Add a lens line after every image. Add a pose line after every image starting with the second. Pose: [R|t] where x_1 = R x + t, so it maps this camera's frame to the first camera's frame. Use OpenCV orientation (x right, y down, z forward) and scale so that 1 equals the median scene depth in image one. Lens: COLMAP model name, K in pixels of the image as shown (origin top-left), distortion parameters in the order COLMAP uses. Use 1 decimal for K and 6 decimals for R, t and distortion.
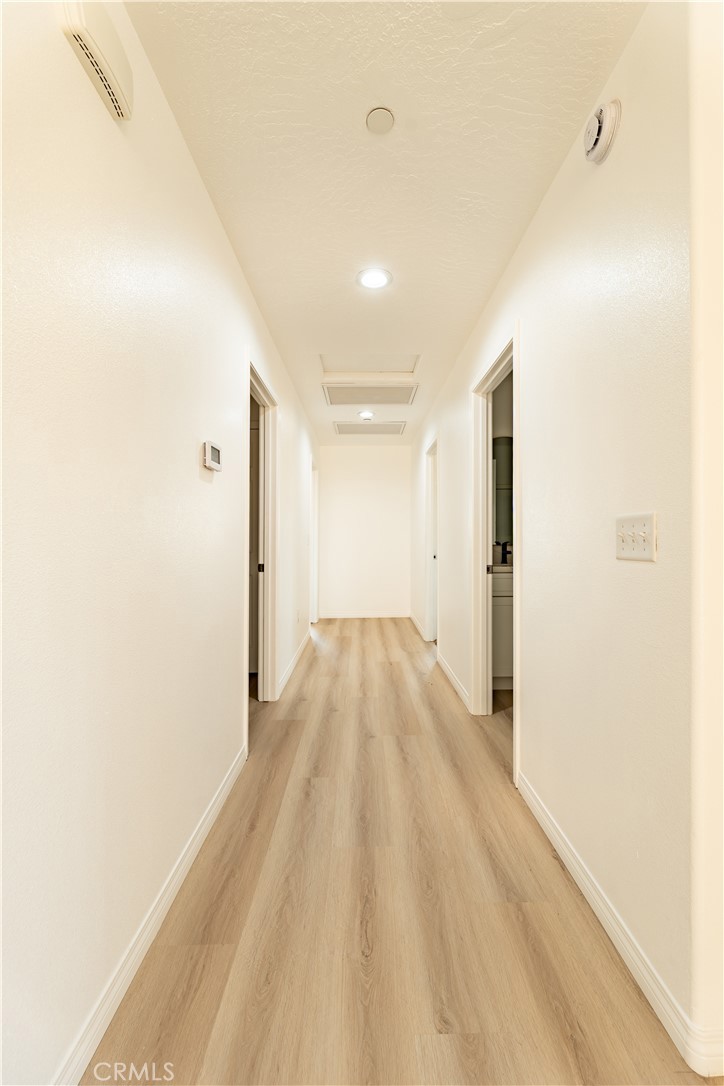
lens RADIAL K [[446.1, 0, 365.8], [0, 446.1, 542.4], [0, 0, 1]] dist [-0.002503, 0.000786]
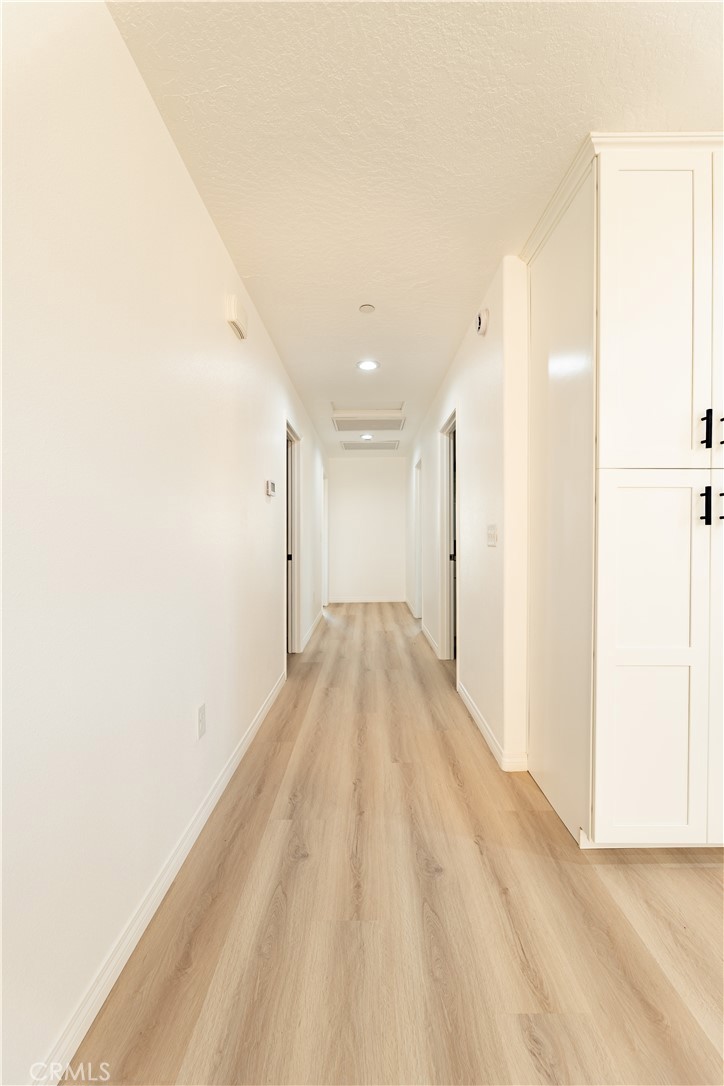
lens RADIAL K [[446.1, 0, 363.3], [0, 446.1, 536.6], [0, 0, 1]] dist [-0.002503, 0.000786]
pose [[0.999797, -0.004515, -0.019660, 0.027420], [0.004394, 0.999971, -0.006181, 0.002545], [0.019687, 0.006093, 0.999788, -0.474340]]
